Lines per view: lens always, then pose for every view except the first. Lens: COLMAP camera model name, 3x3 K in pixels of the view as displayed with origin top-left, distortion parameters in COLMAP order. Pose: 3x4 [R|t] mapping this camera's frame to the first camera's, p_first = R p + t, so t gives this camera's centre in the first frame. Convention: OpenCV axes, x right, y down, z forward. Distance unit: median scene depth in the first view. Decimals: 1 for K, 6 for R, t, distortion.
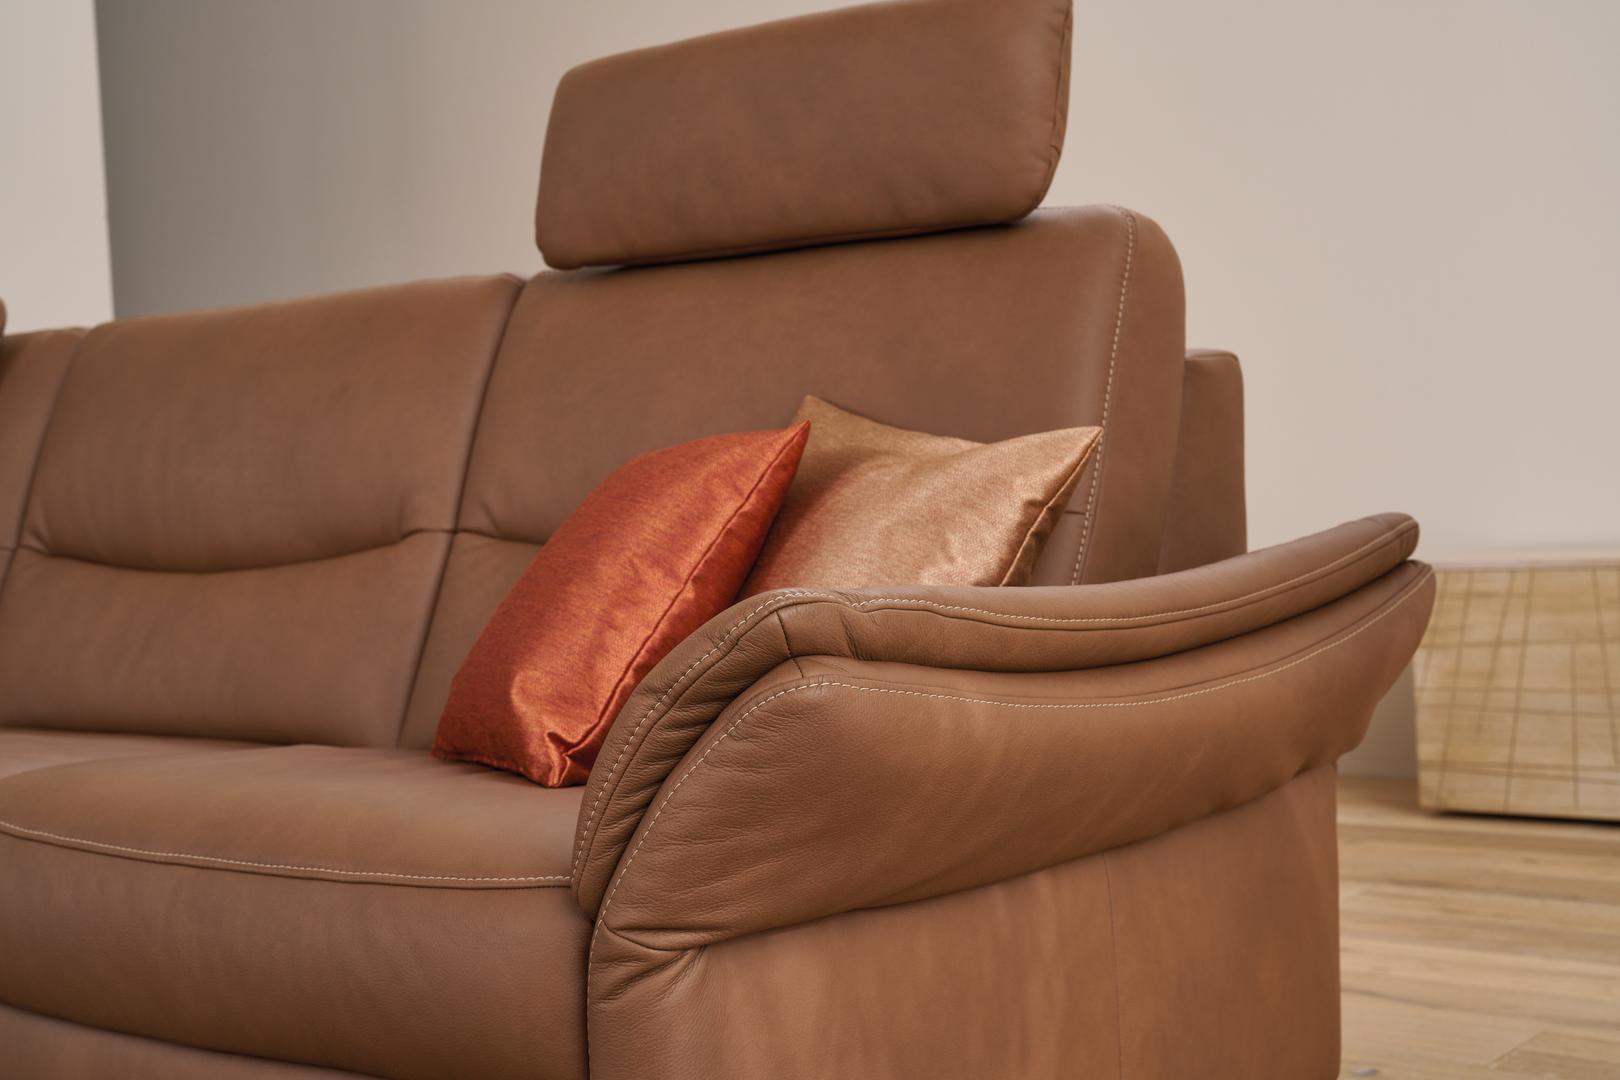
lens RADIAL K [[2310.2, 0, 810.0], [0, 2310.2, 540.0], [0, 0, 1]] dist [0.069084, 0.000960]
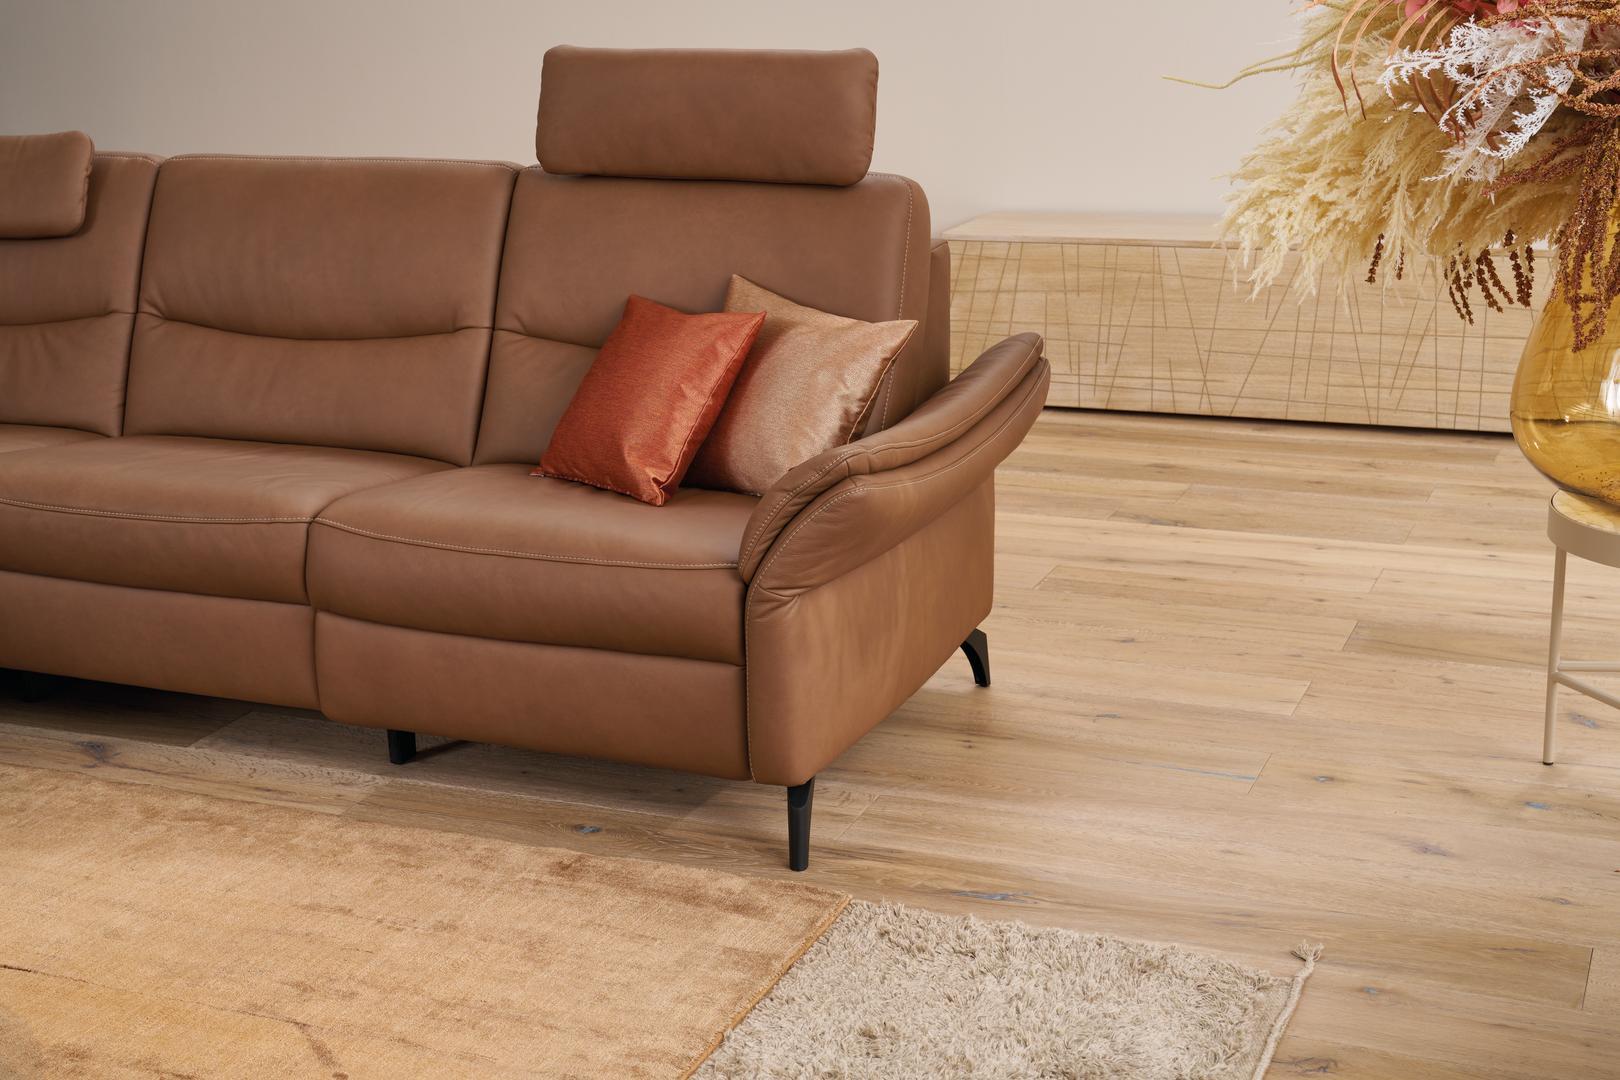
lens RADIAL K [[2310.2, 0, 810.0], [0, 2310.2, 540.0], [0, 0, 1]] dist [0.069084, 0.000960]
pose [[0.964606, -0.051009, 0.258716, -0.418490], [-0.009408, 0.973830, 0.227082, -0.267750], [-0.263529, -0.221479, 0.938882, -0.778206]]
